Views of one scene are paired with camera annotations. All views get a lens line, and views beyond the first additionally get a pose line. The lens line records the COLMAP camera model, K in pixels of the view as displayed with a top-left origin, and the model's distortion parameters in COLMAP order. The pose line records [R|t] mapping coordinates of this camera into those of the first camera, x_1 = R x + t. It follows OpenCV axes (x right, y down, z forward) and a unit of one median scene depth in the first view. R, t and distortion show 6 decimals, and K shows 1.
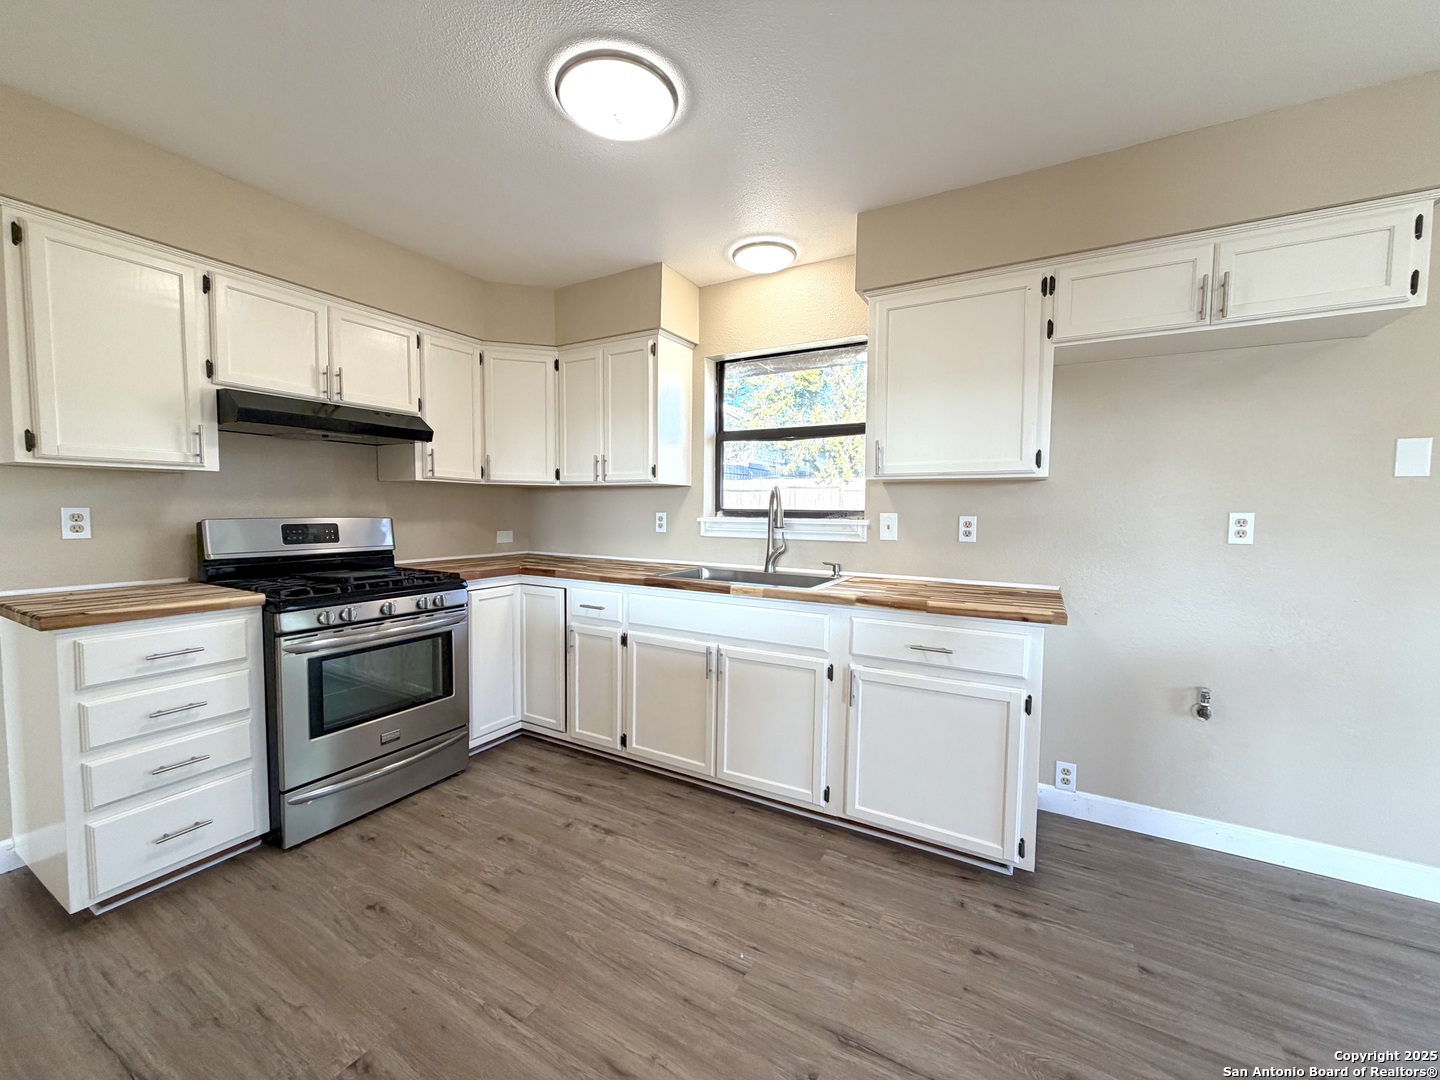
lens RADIAL K [[571.0, 0, 716.3], [0, 571.0, 540.1], [0, 0, 1]] dist [-0.001681, 0.000383]
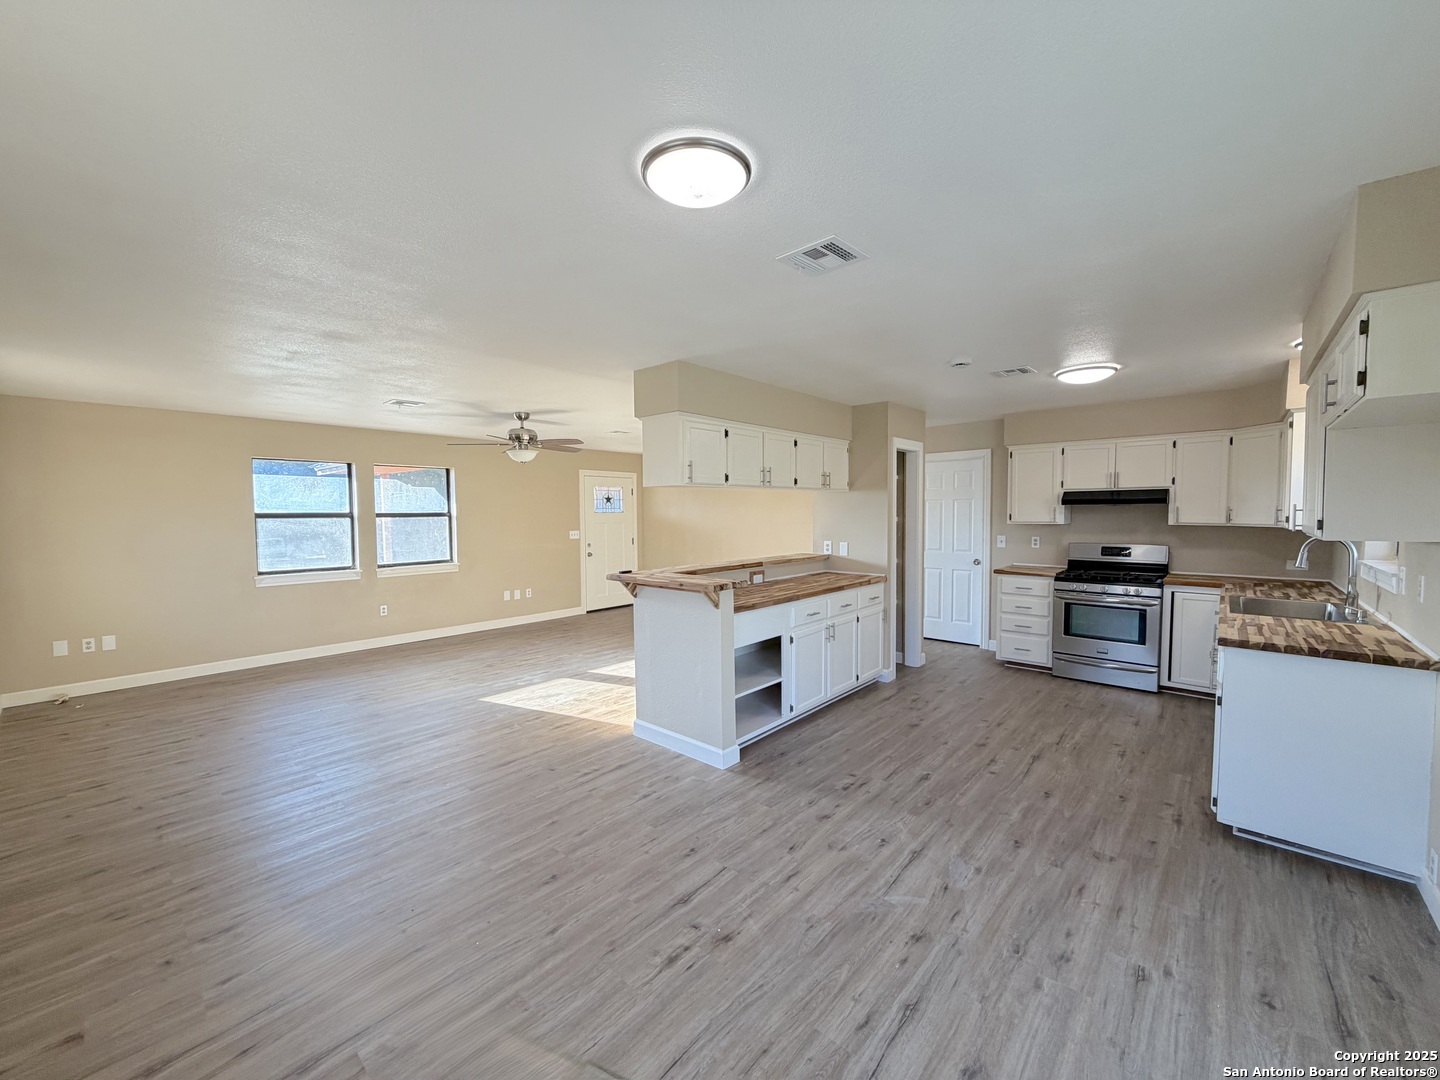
lens RADIAL K [[571.0, 0, 716.7], [0, 571.0, 540.1], [0, 0, 1]] dist [-0.001681, 0.000383]
pose [[-0.211523, 0.041128, -0.976507, 1.778359], [-0.052110, 0.997219, 0.053288, -0.098406], [0.975983, 0.062157, -0.208792, 0.036715]]
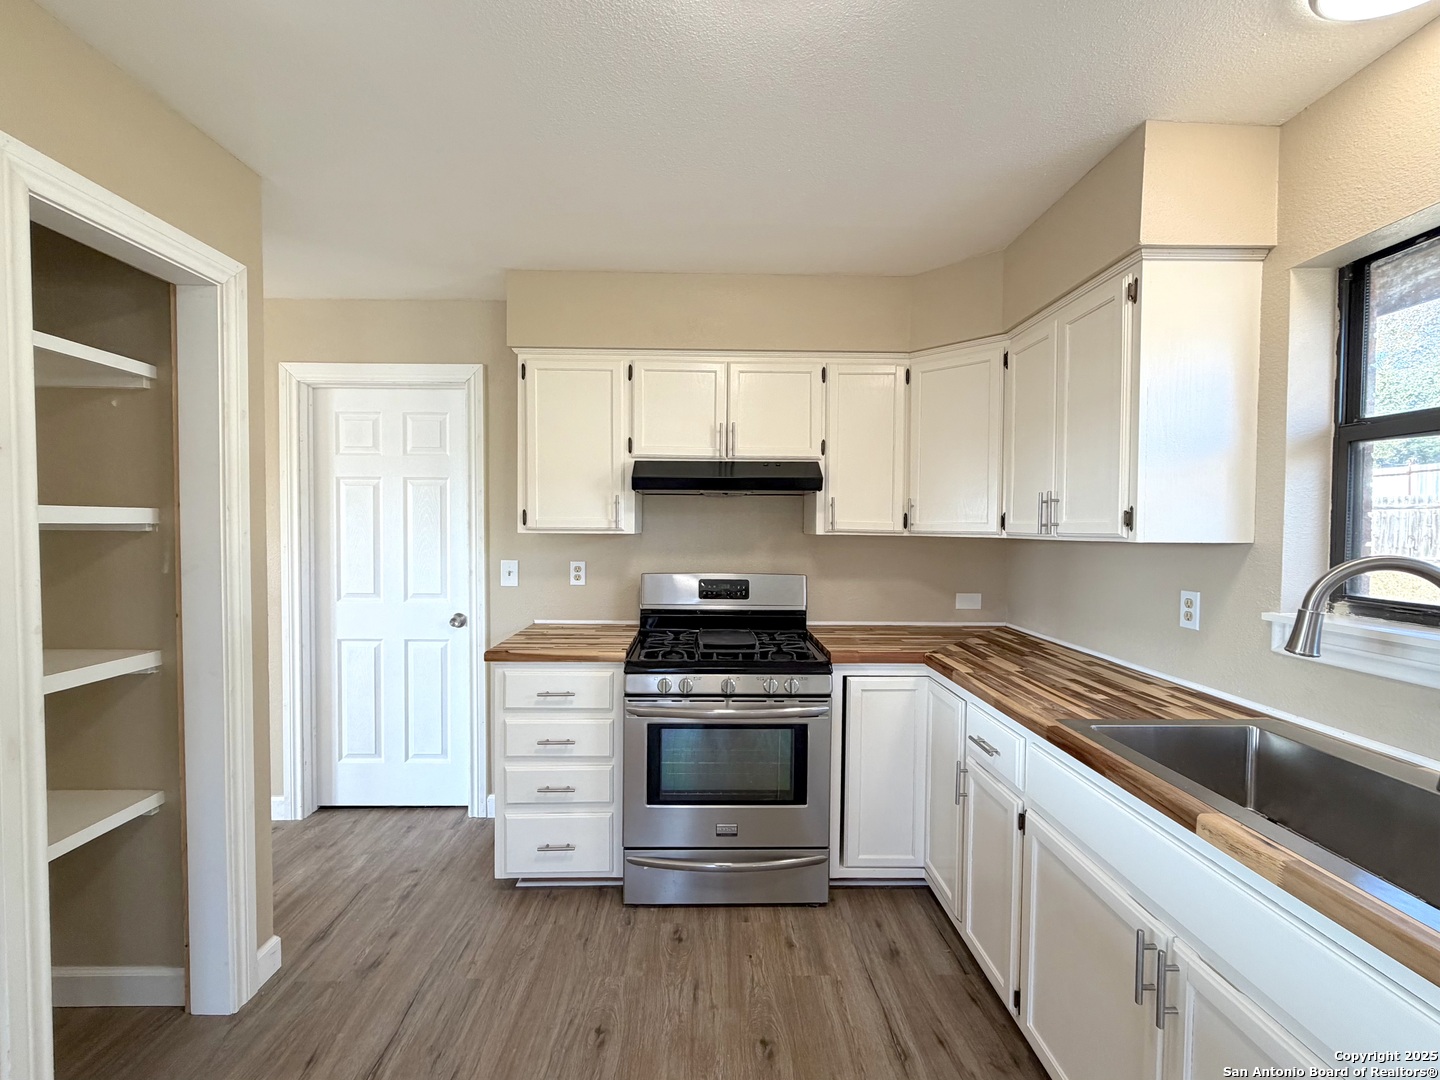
lens RADIAL K [[603.7, 0, 715.4], [0, 603.7, 539.8], [0, 0, 1]] dist [0.001984, -0.000401]
pose [[0.512705, 0.016013, -0.858415, 0.223694], [-0.051774, 0.998583, -0.012296, -0.095520], [0.857002, 0.050747, 0.512808, 0.489897]]
